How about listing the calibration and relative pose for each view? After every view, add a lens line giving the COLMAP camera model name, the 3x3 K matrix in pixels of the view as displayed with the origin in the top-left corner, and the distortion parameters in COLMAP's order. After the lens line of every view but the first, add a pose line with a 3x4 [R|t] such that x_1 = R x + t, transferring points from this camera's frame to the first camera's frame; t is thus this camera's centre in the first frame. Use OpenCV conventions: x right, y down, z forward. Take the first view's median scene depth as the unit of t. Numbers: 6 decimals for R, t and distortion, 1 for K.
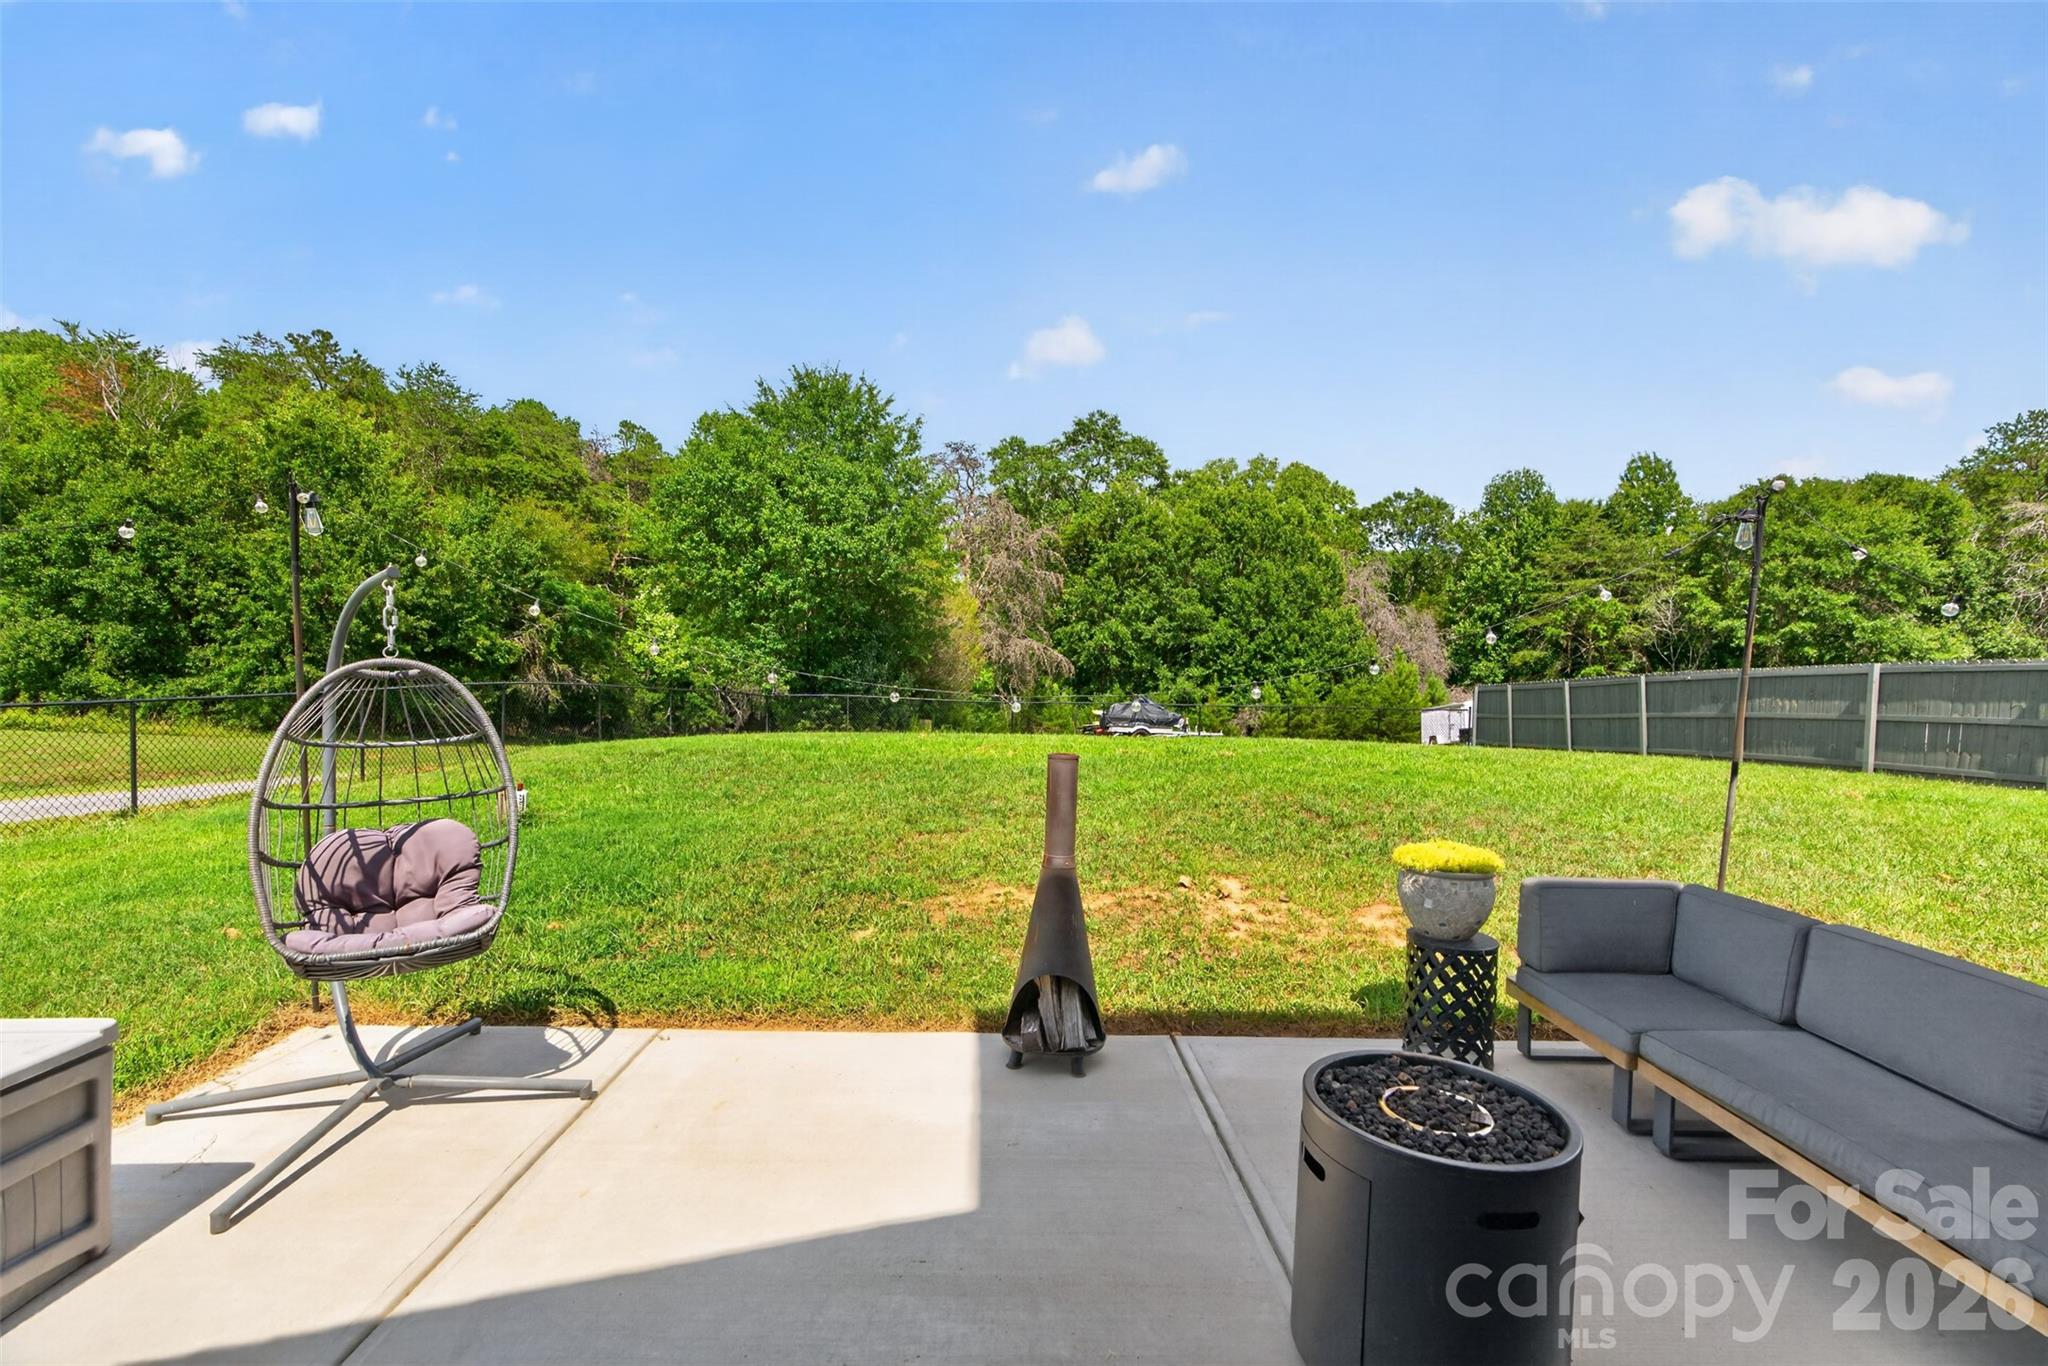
lens RADIAL K [[897.2, 0, 1024.0], [0, 897.2, 683.0], [0, 0, 1]] dist [-0.001546, 0.000113]
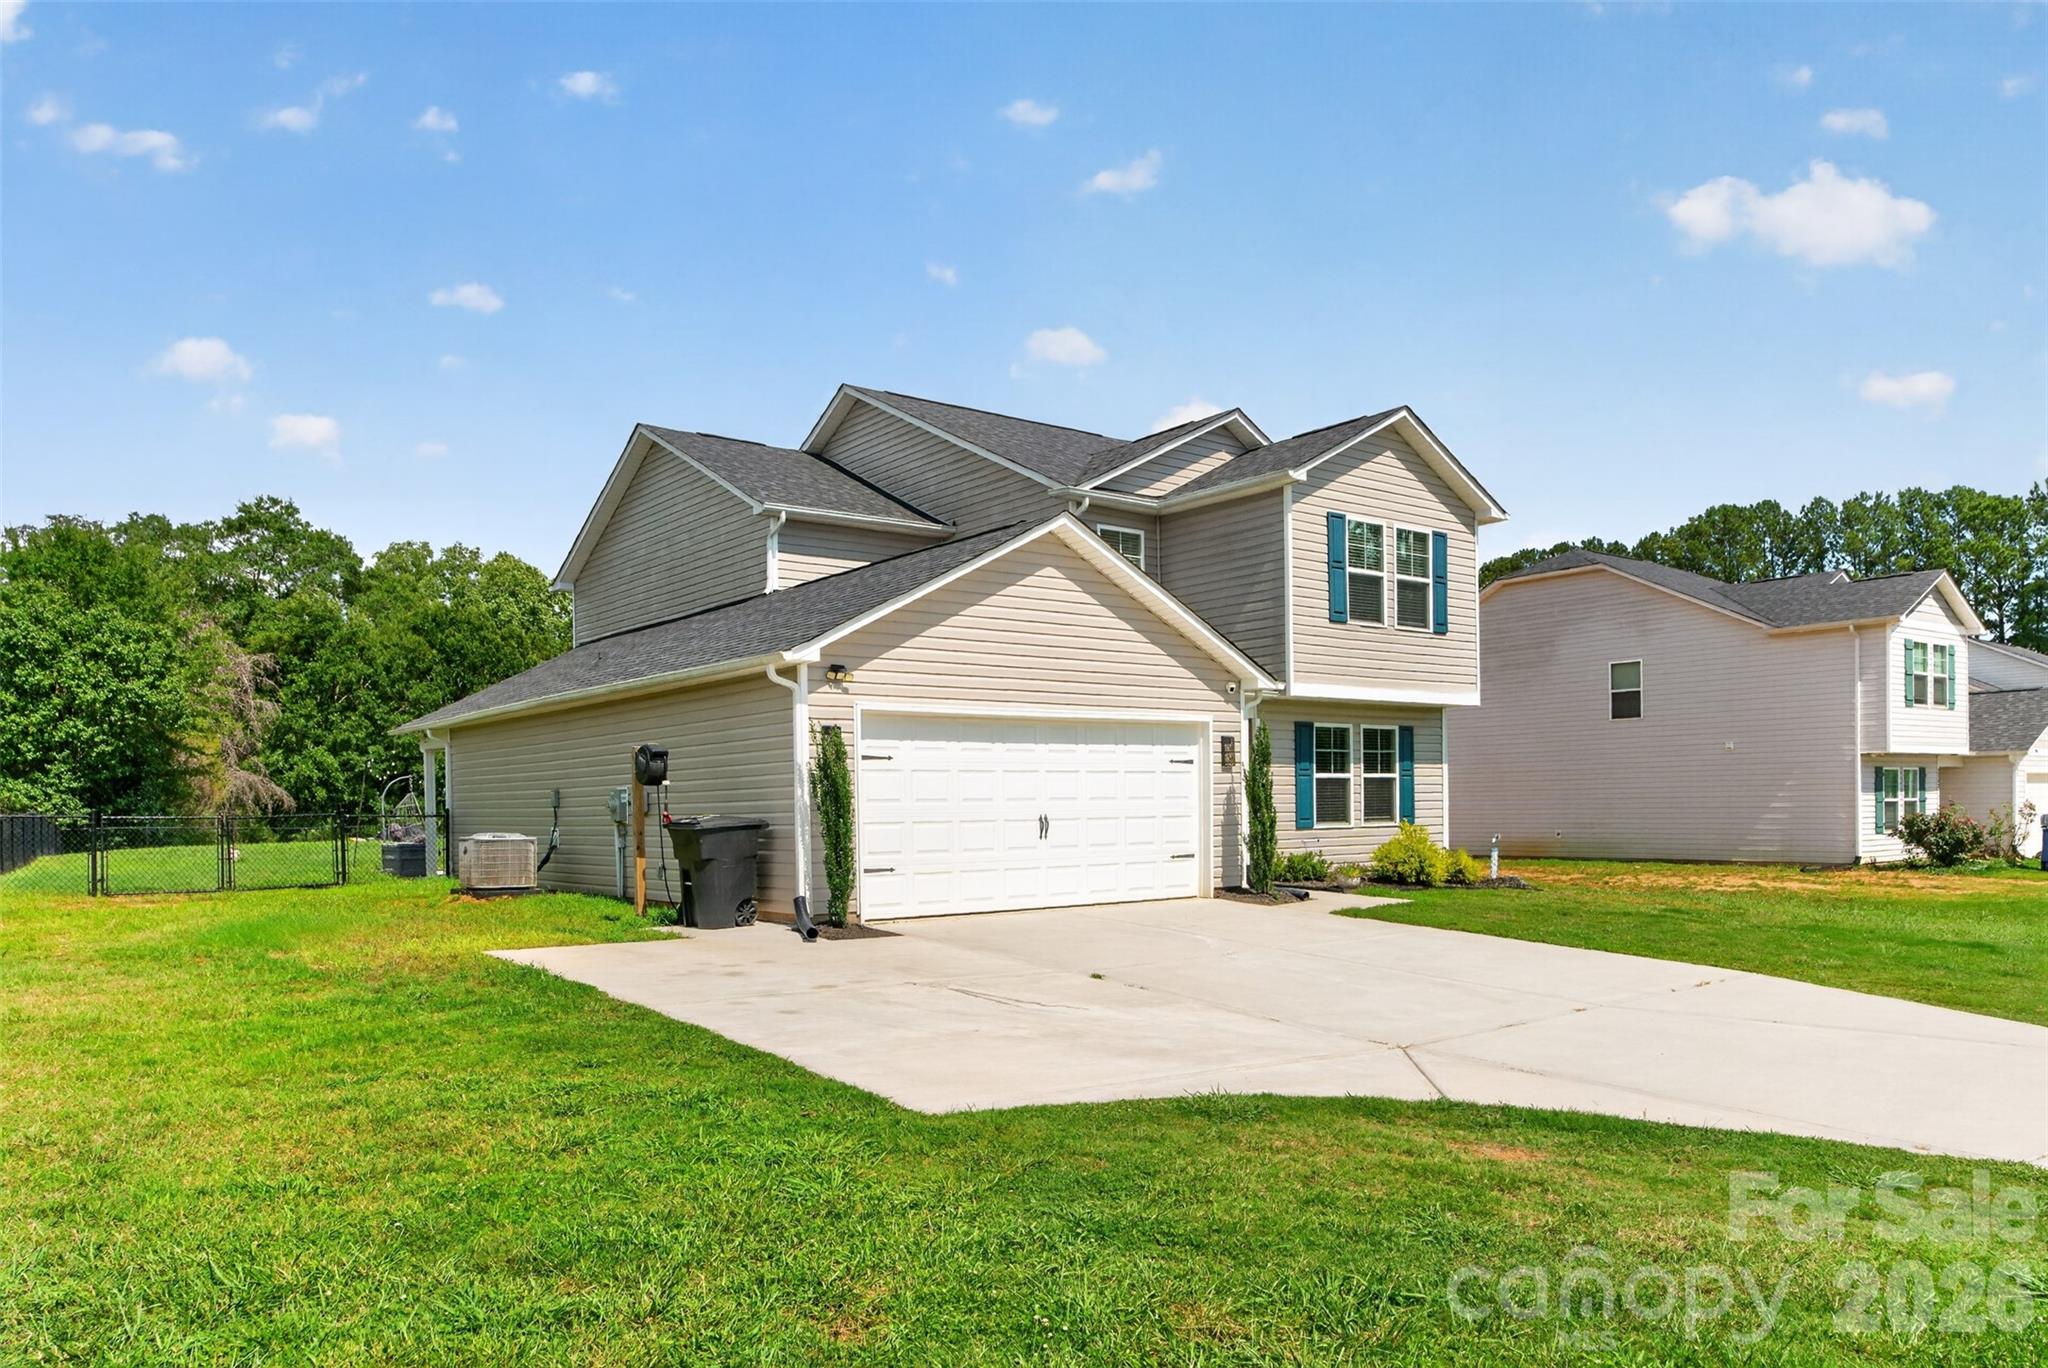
lens RADIAL K [[1355.4, 0, 981.7], [0, 1355.4, 809.5], [0, 0, 1]] dist [0.026744, 0.002333]
pose [[0.802507, -0.024843, 0.596126, -0.181497], [0.030994, 0.999520, -0.000071, 0.011408], [-0.595838, 0.018533, 0.802891, -0.488325]]
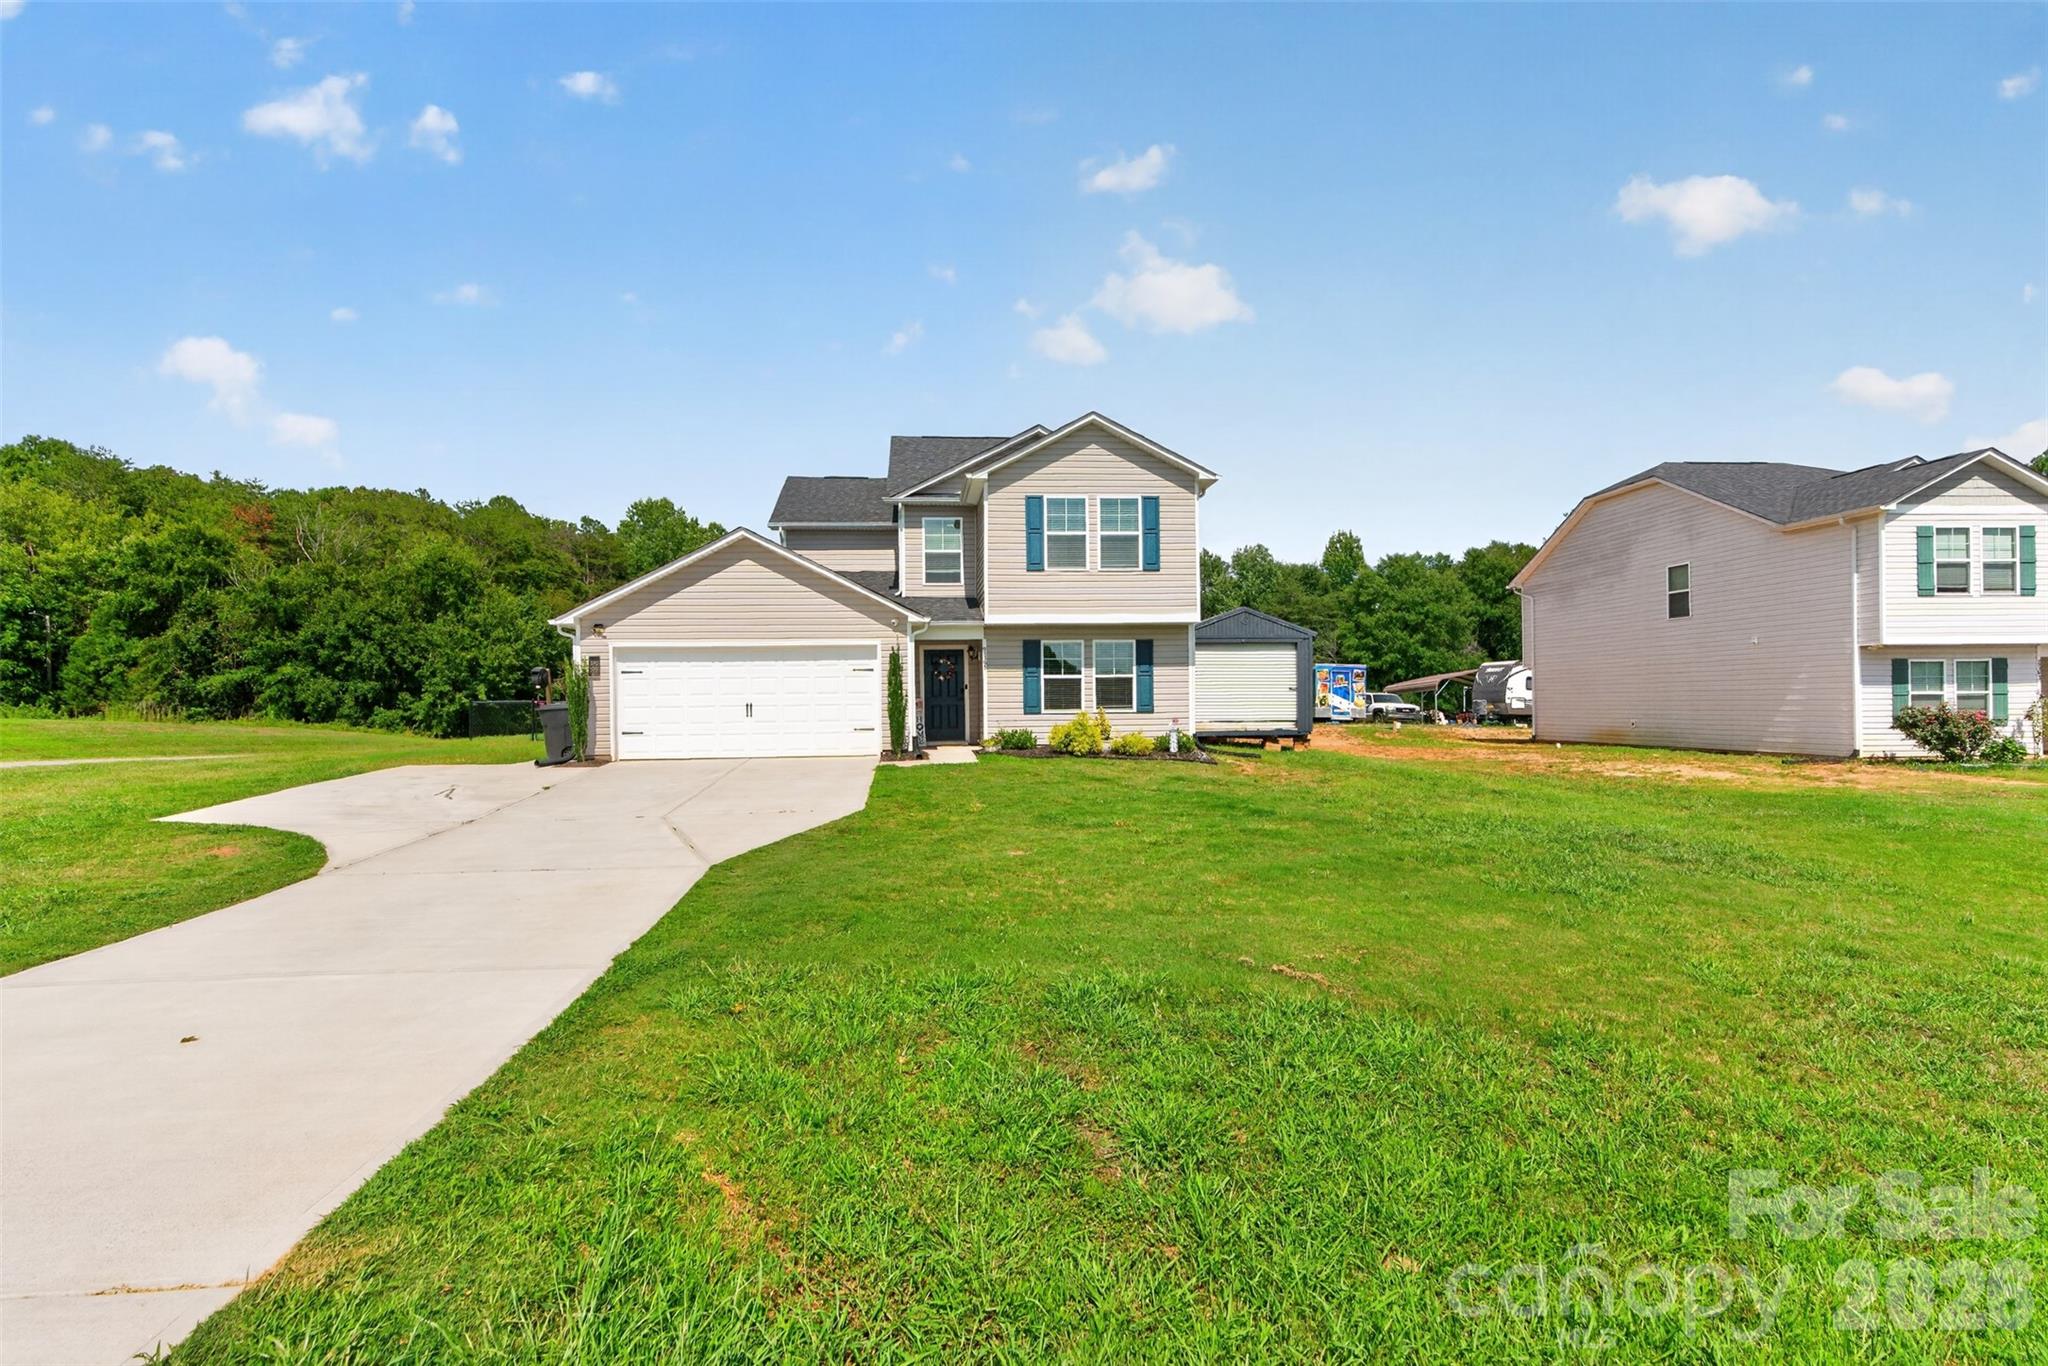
lens RADIAL K [[984.1, 0, 971.2], [0, 984.1, 692.4], [0, 0, 1]] dist [-0.001870, 0.000015]
pose [[0.998119, -0.021887, 0.057272, 0.040610], [0.023282, 0.999446, -0.023802, 0.018887], [-0.056719, 0.025091, 0.998075, -0.617544]]
